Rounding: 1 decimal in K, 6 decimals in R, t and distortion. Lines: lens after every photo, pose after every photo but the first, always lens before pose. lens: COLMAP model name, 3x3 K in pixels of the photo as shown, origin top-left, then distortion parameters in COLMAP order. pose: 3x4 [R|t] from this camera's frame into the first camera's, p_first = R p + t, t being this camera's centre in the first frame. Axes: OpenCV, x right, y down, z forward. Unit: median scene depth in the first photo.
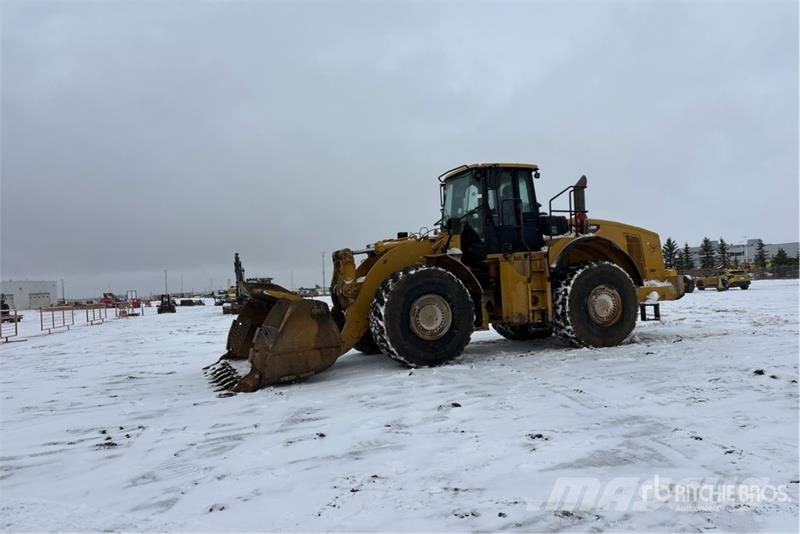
lens RADIAL K [[658.7, 0, 400.0], [0, 658.7, 267.0], [0, 0, 1]] dist [0.002375, -0.000176]
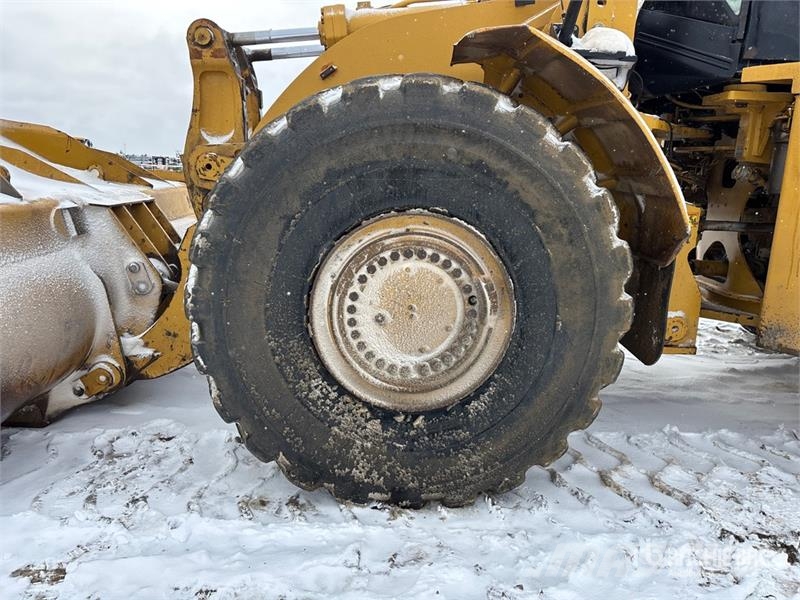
lens RADIAL K [[598.2, 0, 406.0], [0, 598.2, 296.0], [0, 0, 1]] dist [0.053905, -0.062212]
pose [[0.934880, 0.159086, -0.317318, 0.100491], [-0.075744, 0.962763, 0.259519, 0.014996], [0.346788, -0.218584, 0.912118, 0.737192]]
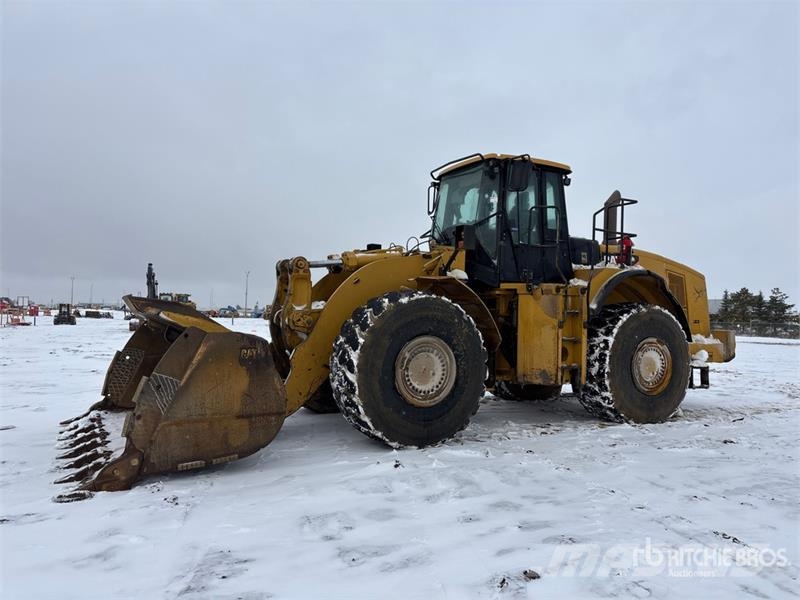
lens RADIAL K [[641.3, 0, 405.5], [0, 641.3, 298.0], [0, 0, 1]] dist [-0.000975, -0.001532]
pose [[0.988707, 0.076628, 0.128790, -0.054985], [-0.076822, 0.997039, -0.003467, 0.007044], [-0.128674, -0.006466, 0.991666, 0.340050]]
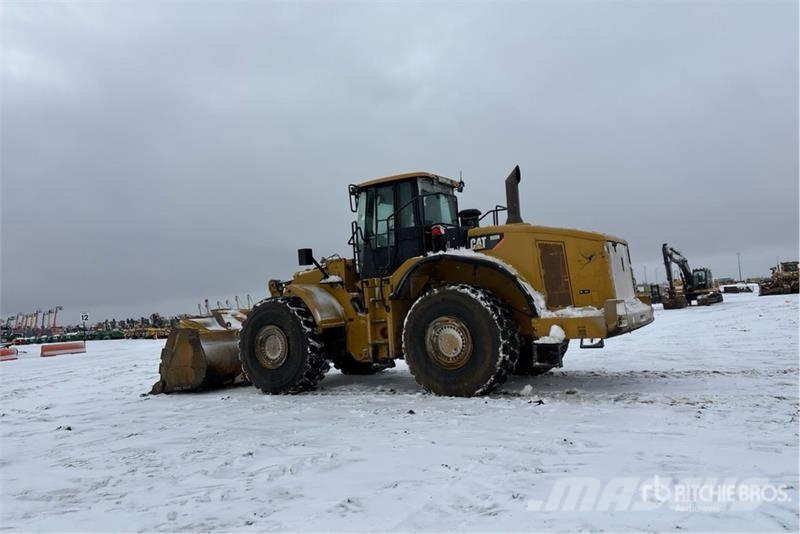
lens RADIAL K [[658.7, 0, 400.0], [0, 658.7, 267.0], [0, 0, 1]] dist [0.002375, -0.000176]
pose [[0.584542, -0.035714, -0.810577, 0.927974], [0.061075, 0.998133, 0.000066, -0.035510], [0.809062, -0.049544, 0.585632, 0.505226]]
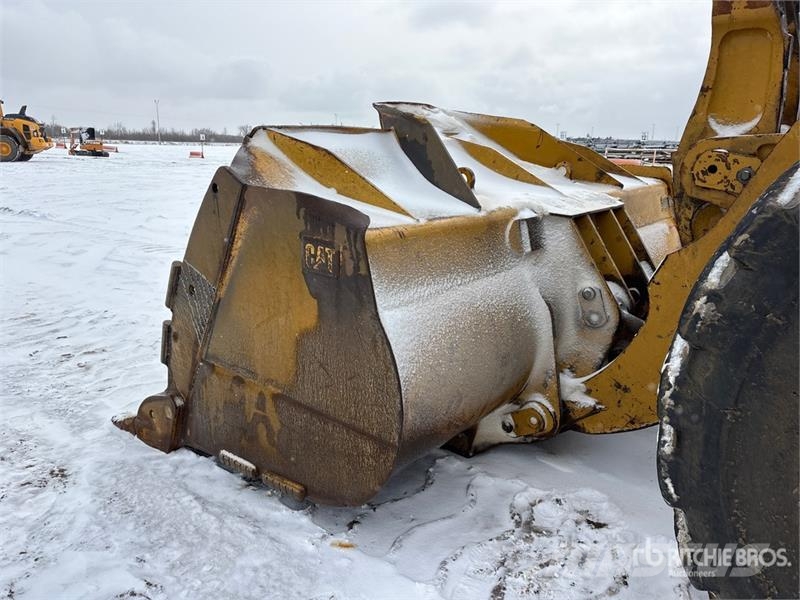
lens RADIAL K [[598.2, 0, 406.0], [0, 598.2, 296.0], [0, 0, 1]] dist [0.053905, -0.062212]
pose [[0.482543, 0.286763, -0.827598, 0.044218], [-0.014308, 0.947340, 0.319911, 0.014285], [0.875755, -0.142530, 0.461235, 0.788767]]
